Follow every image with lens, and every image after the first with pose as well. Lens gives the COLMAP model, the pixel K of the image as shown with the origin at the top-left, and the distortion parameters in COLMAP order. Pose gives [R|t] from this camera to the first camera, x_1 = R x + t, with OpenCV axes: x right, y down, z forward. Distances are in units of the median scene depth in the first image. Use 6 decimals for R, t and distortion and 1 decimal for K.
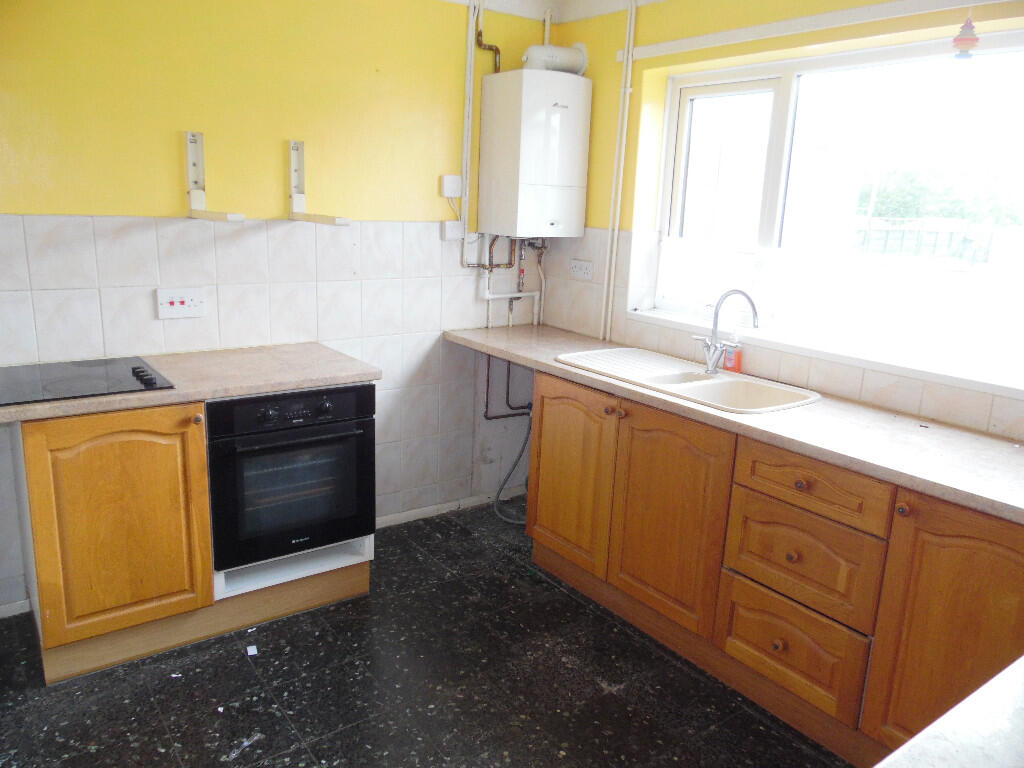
lens RADIAL K [[771.2, 0, 512.0], [0, 771.2, 384.0], [0, 0, 1]] dist [-0.032367, 0.073573]
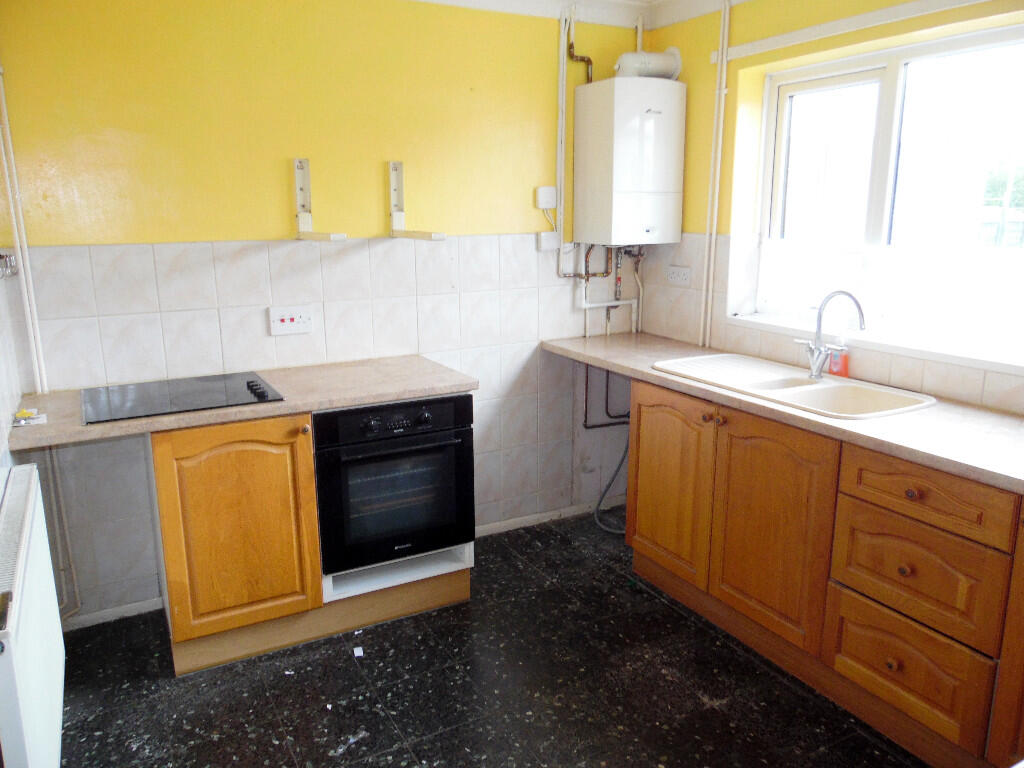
lens RADIAL K [[771.2, 0, 512.0], [0, 771.2, 384.0], [0, 0, 1]] dist [-0.032367, 0.073573]
pose [[0.990257, -0.015387, -0.138398, 0.016025], [0.013494, 0.999802, -0.014606, 0.002173], [0.138595, 0.012596, 0.990269, -0.005305]]
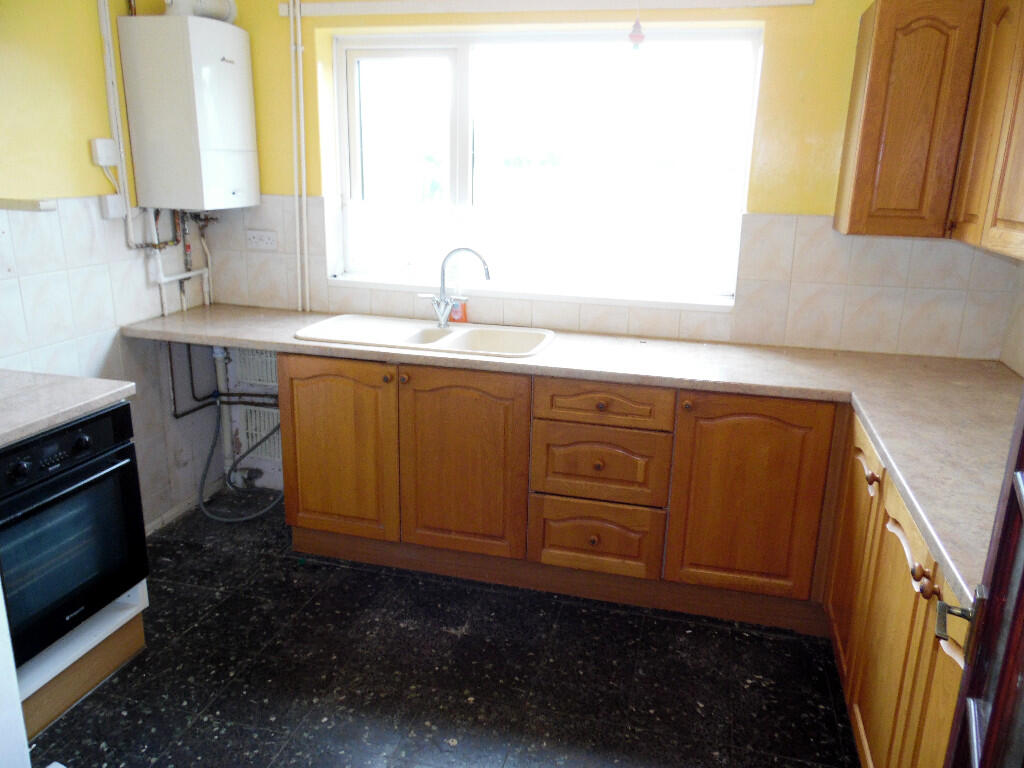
lens RADIAL K [[771.2, 0, 512.0], [0, 771.2, 384.0], [0, 0, 1]] dist [-0.032367, 0.073573]
pose [[0.778746, -0.195671, 0.596043, -0.344105], [0.155115, 0.980670, 0.119276, -0.052948], [-0.607860, -0.000430, 0.794044, 0.091542]]
